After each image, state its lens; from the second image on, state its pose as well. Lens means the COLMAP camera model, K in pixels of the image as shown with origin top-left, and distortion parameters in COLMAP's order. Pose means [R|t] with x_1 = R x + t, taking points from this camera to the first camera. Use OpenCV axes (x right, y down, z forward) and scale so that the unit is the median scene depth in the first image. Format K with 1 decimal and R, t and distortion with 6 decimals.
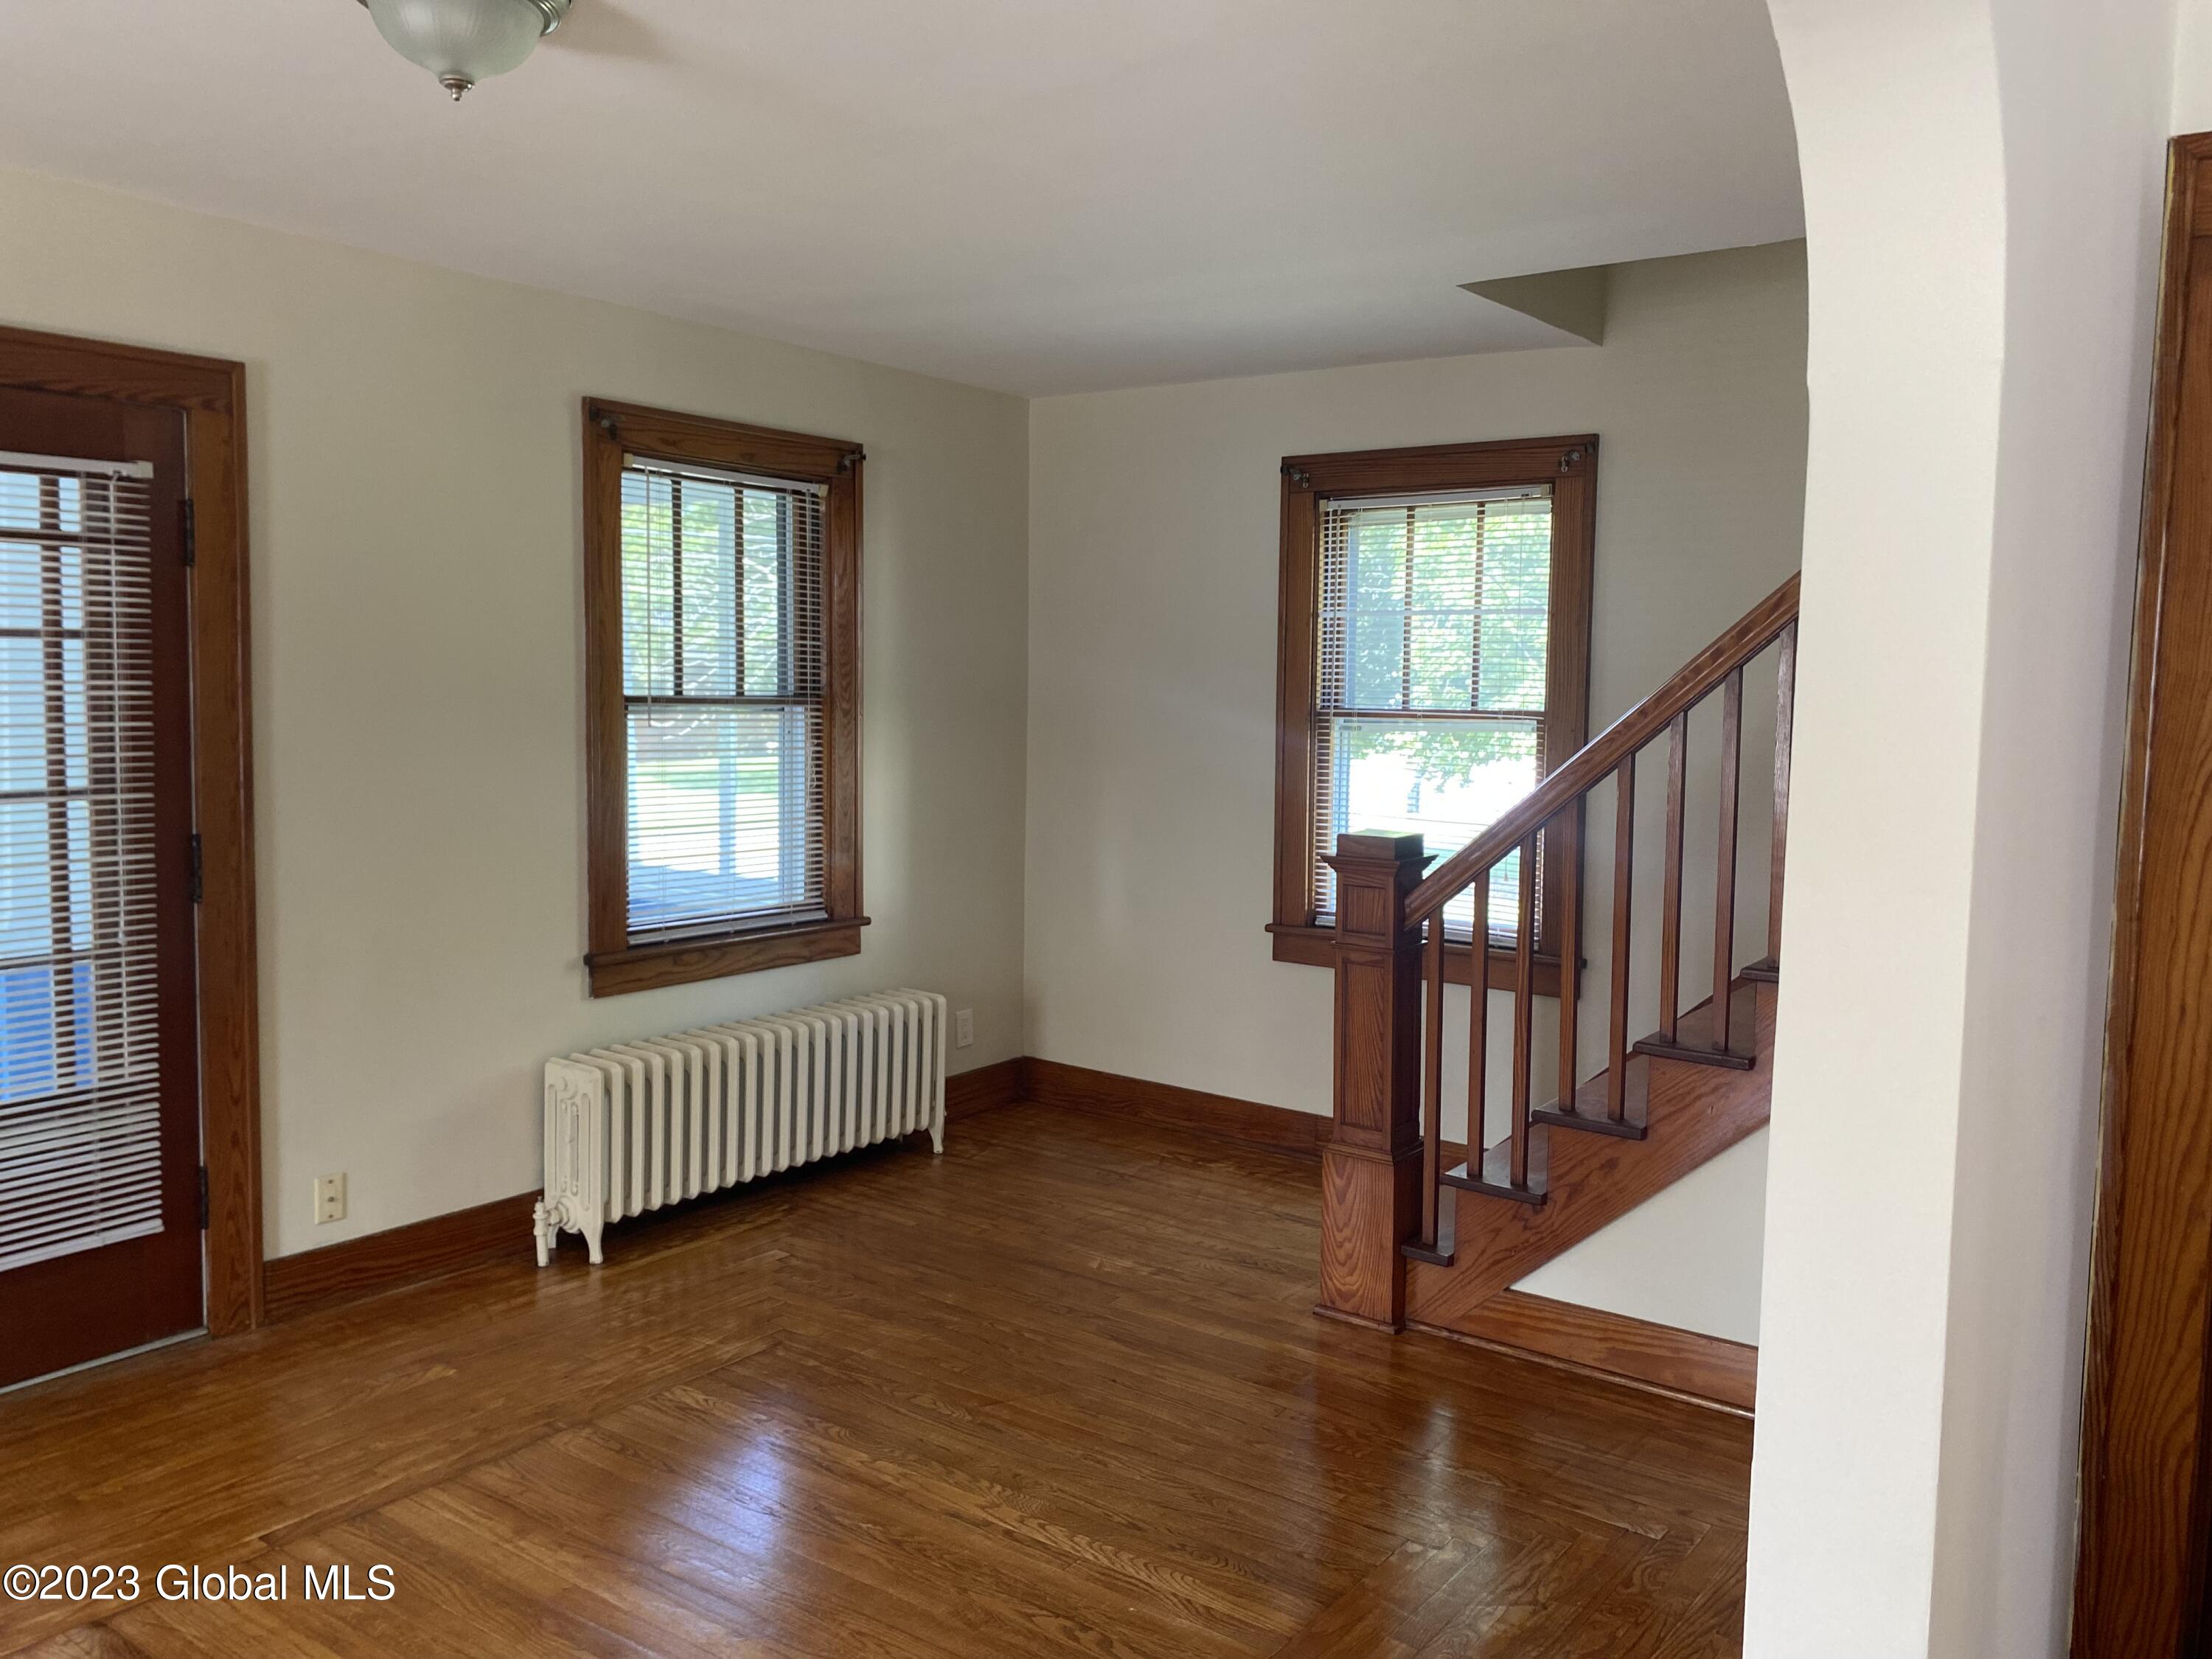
lens RADIAL K [[1683.0, 0, 1106.0], [0, 1683.0, 829.5], [0, 0, 1]] dist [0.028167, -0.015589]
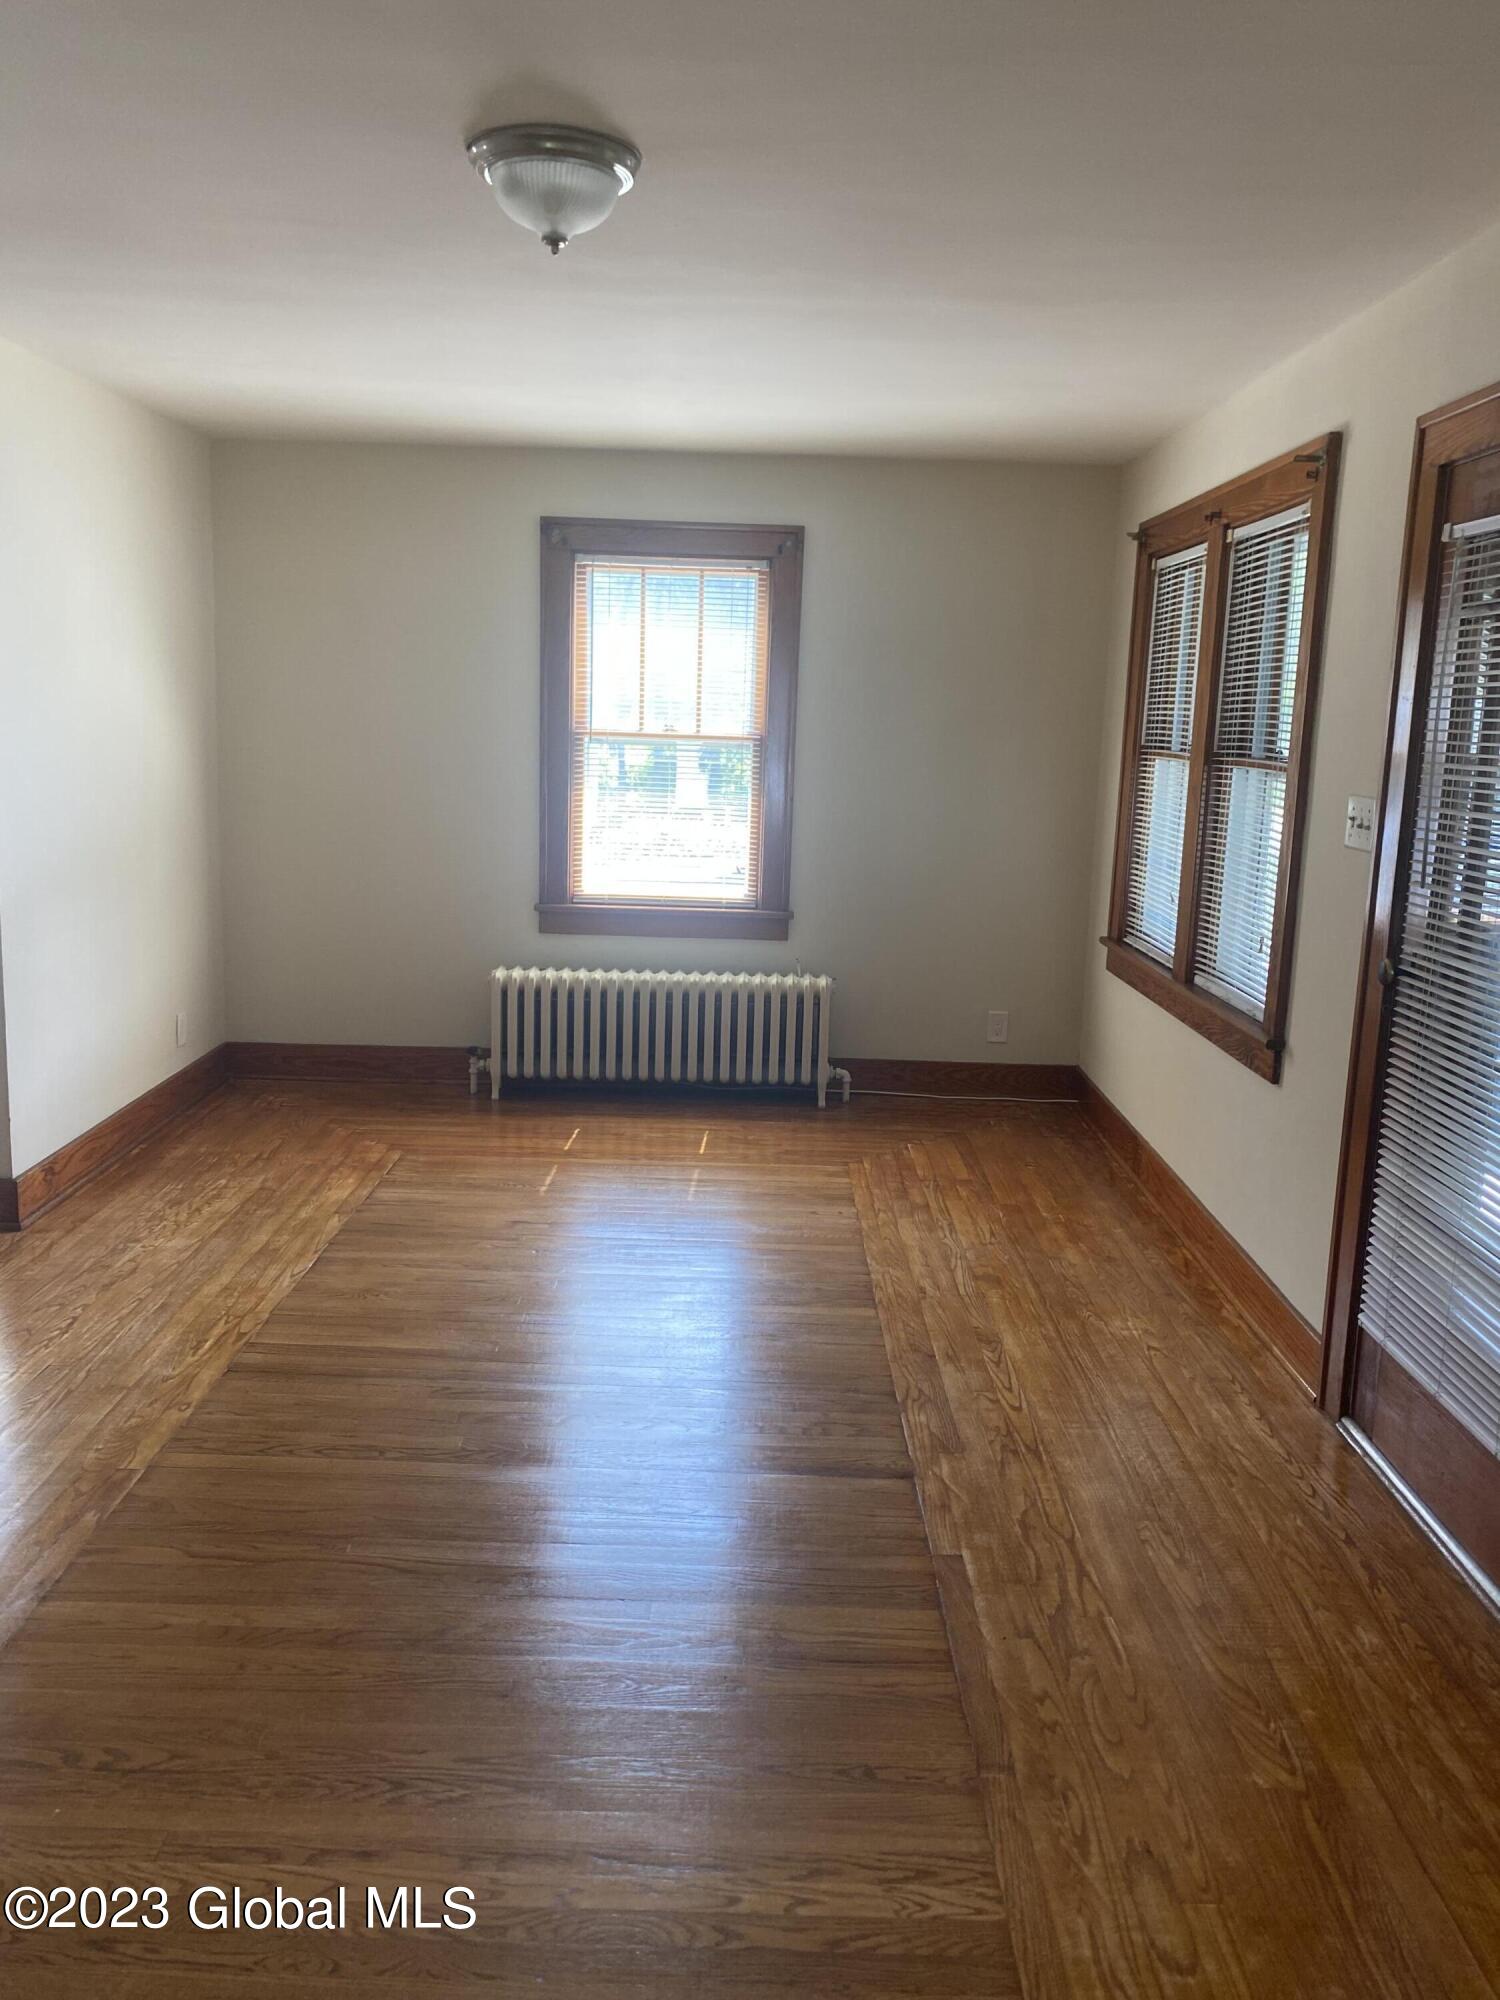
lens RADIAL K [[1521.7, 0, 750.0], [0, 1521.7, 1000.0], [0, 0, 1]] dist [0.028167, -0.015589]
pose [[-0.801045, 0.066733, -0.594873, 0.144363], [-0.098396, 0.965570, 0.240816, -0.128902], [0.590462, 0.251437, -0.766899, 1.458707]]
